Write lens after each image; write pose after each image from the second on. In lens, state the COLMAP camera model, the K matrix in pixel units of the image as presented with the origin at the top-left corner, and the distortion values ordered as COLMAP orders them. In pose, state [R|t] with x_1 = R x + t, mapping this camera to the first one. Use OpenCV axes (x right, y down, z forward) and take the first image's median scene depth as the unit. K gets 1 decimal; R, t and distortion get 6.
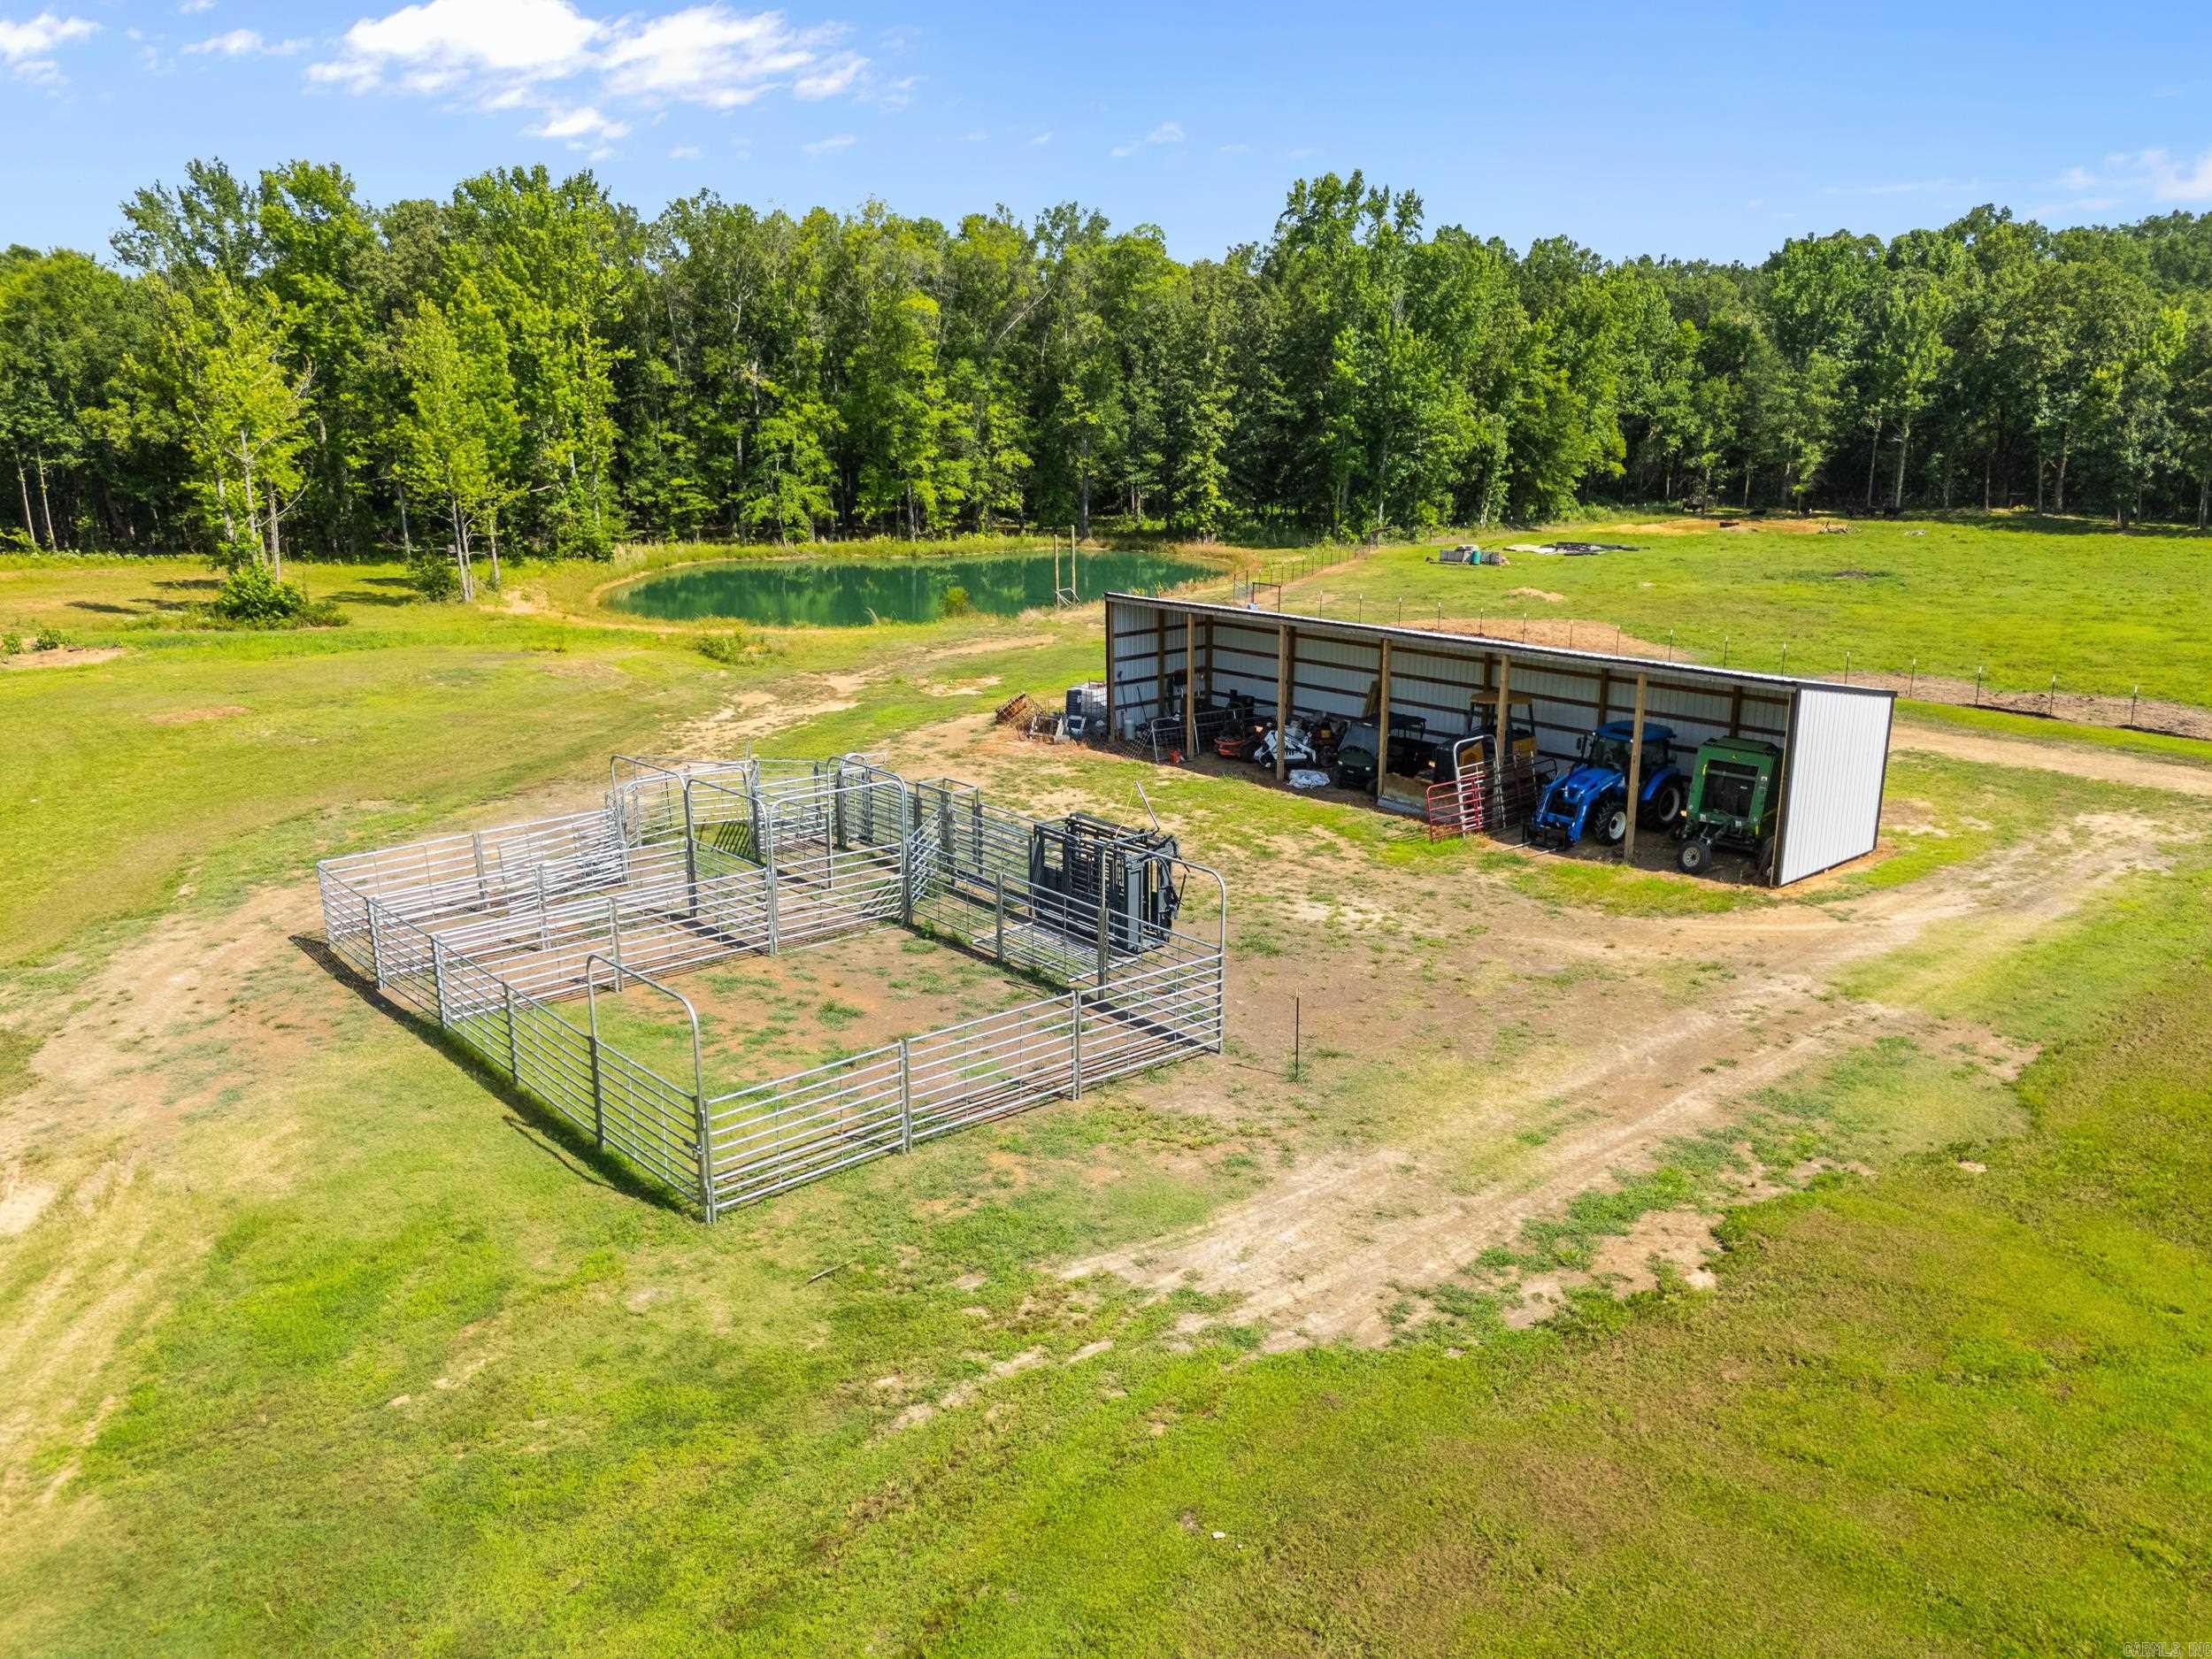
lens RADIAL K [[1645.0, 0, 1101.1], [0, 1645.0, 814.2], [0, 0, 1]] dist [0.064628, -0.052251]
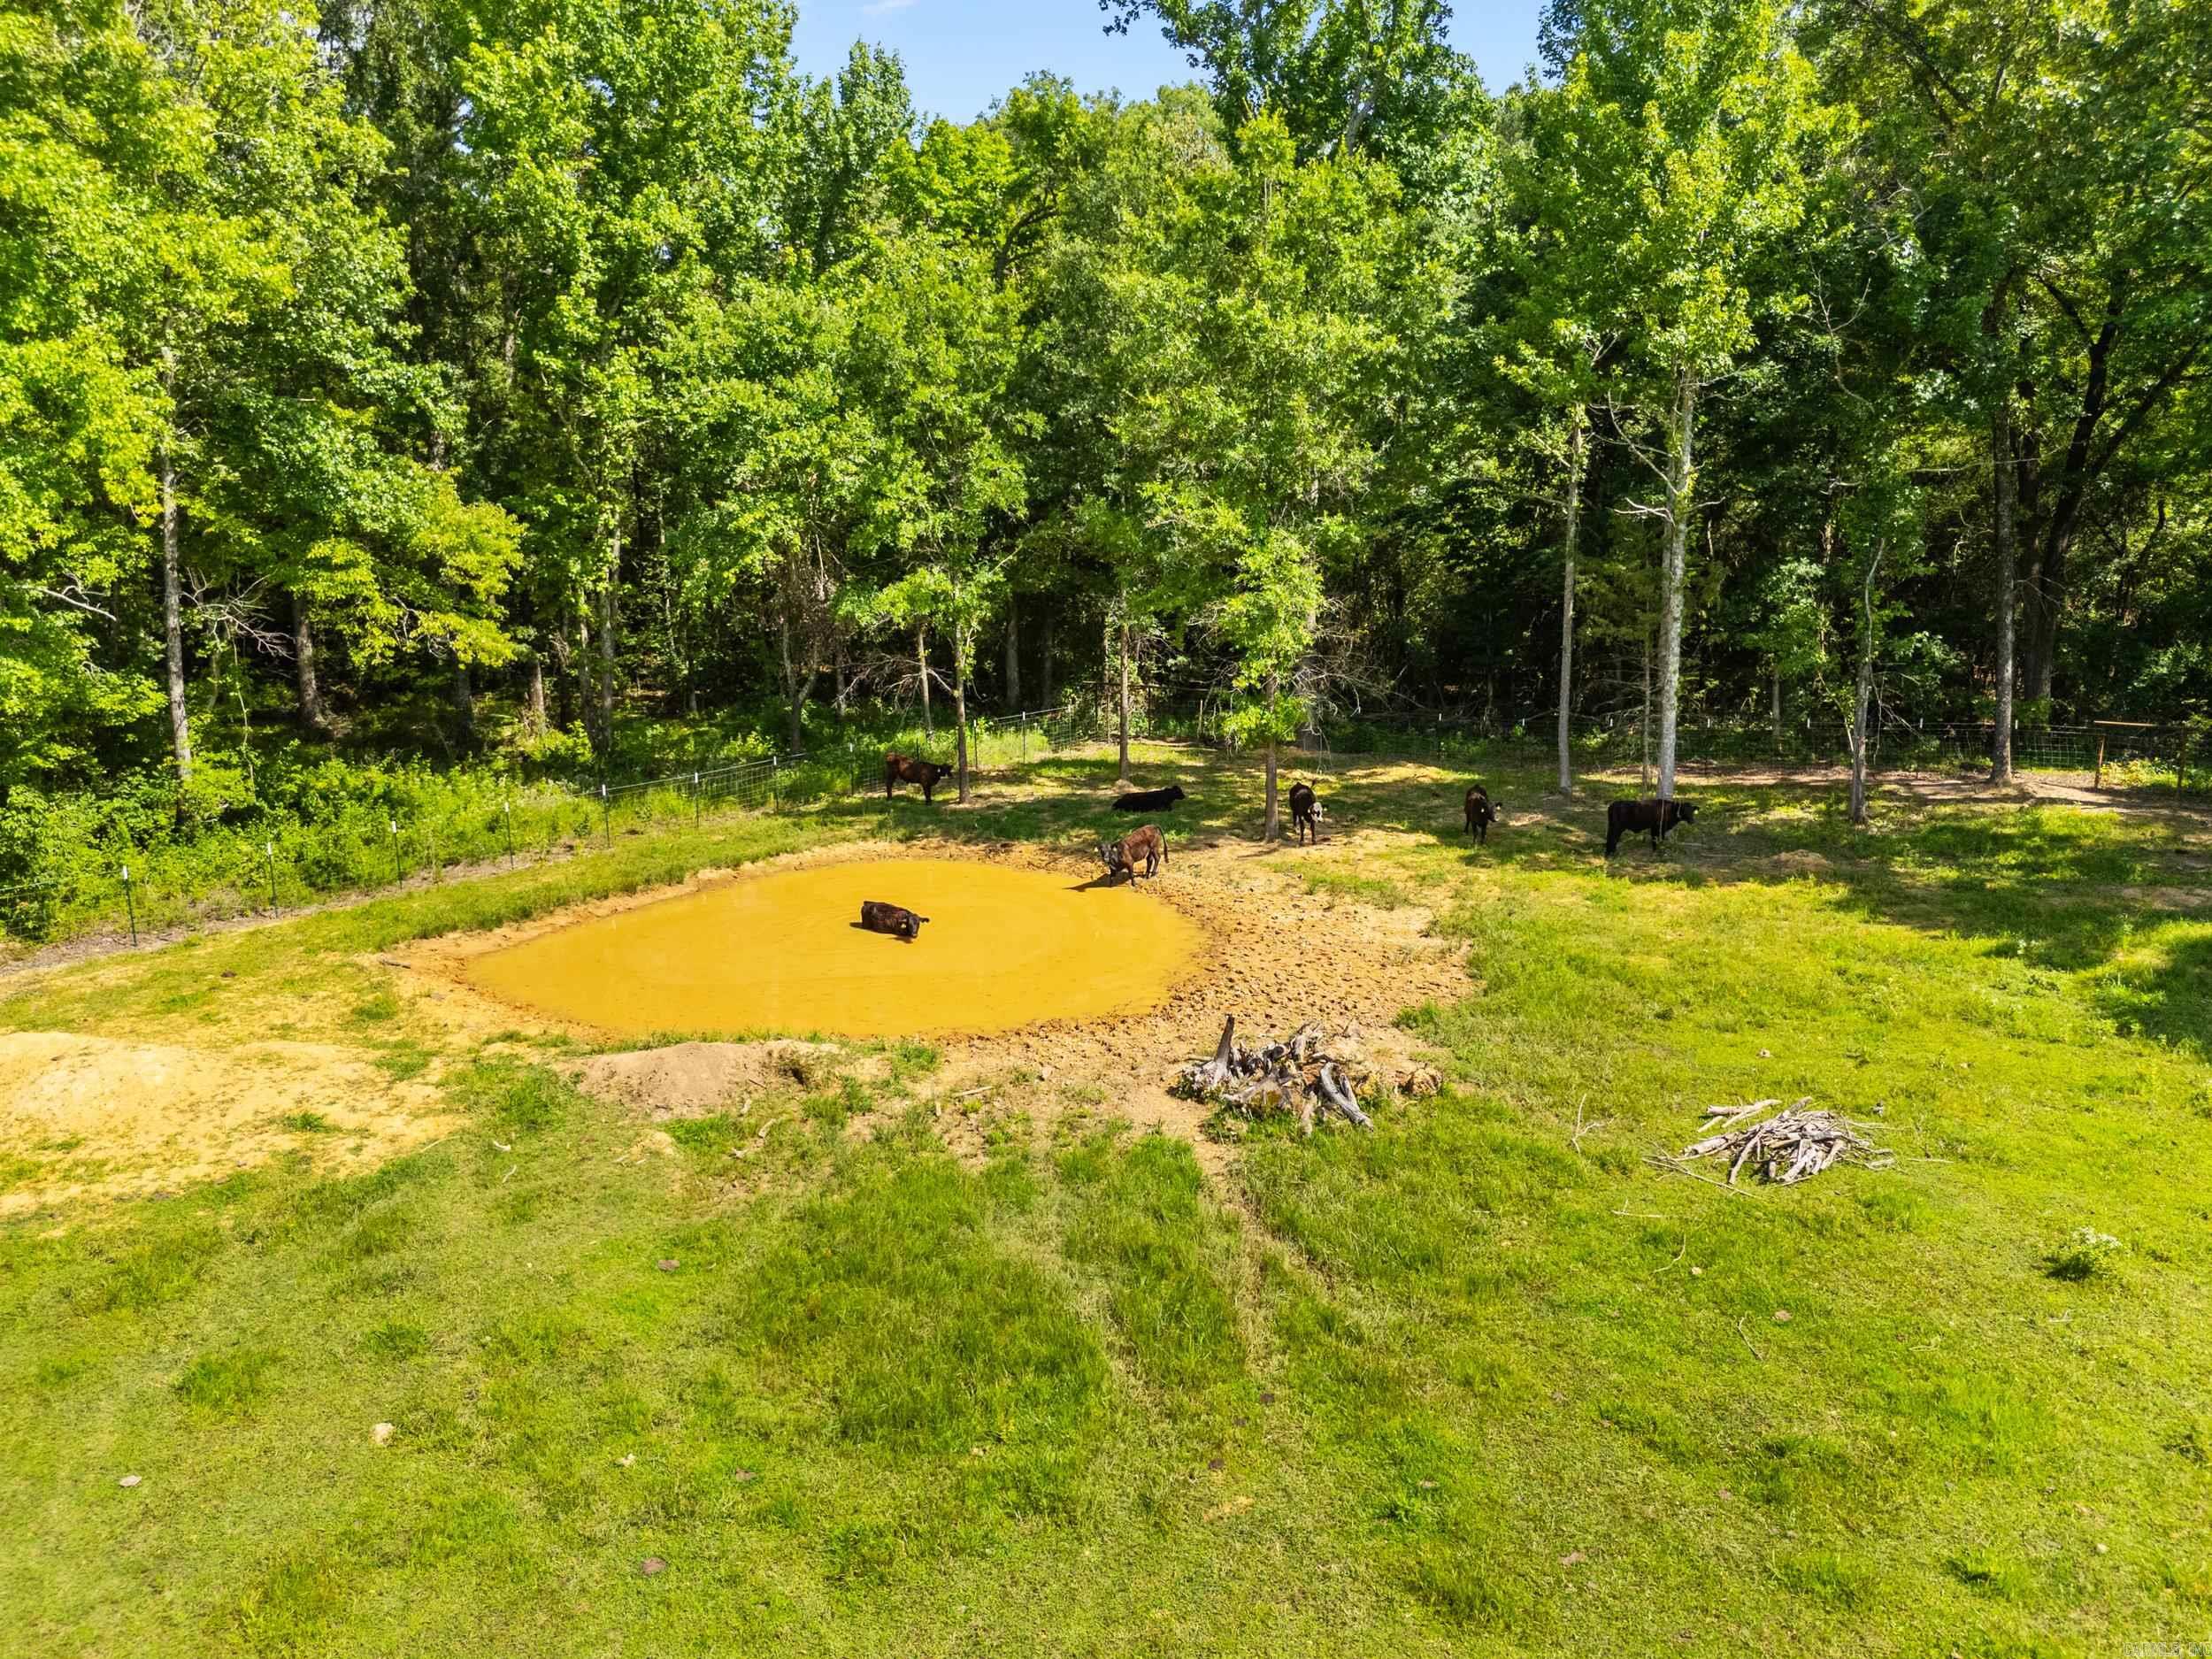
lens RADIAL K [[1645.0, 0, 1105.2], [0, 1645.0, 823.3], [0, 0, 1]] dist [0.064628, -0.052251]
pose [[0.994754, -0.027632, 0.098494, 0.428274], [0.032174, 0.998476, -0.044832, -0.195915], [-0.097105, 0.047765, 0.994127, 0.882692]]
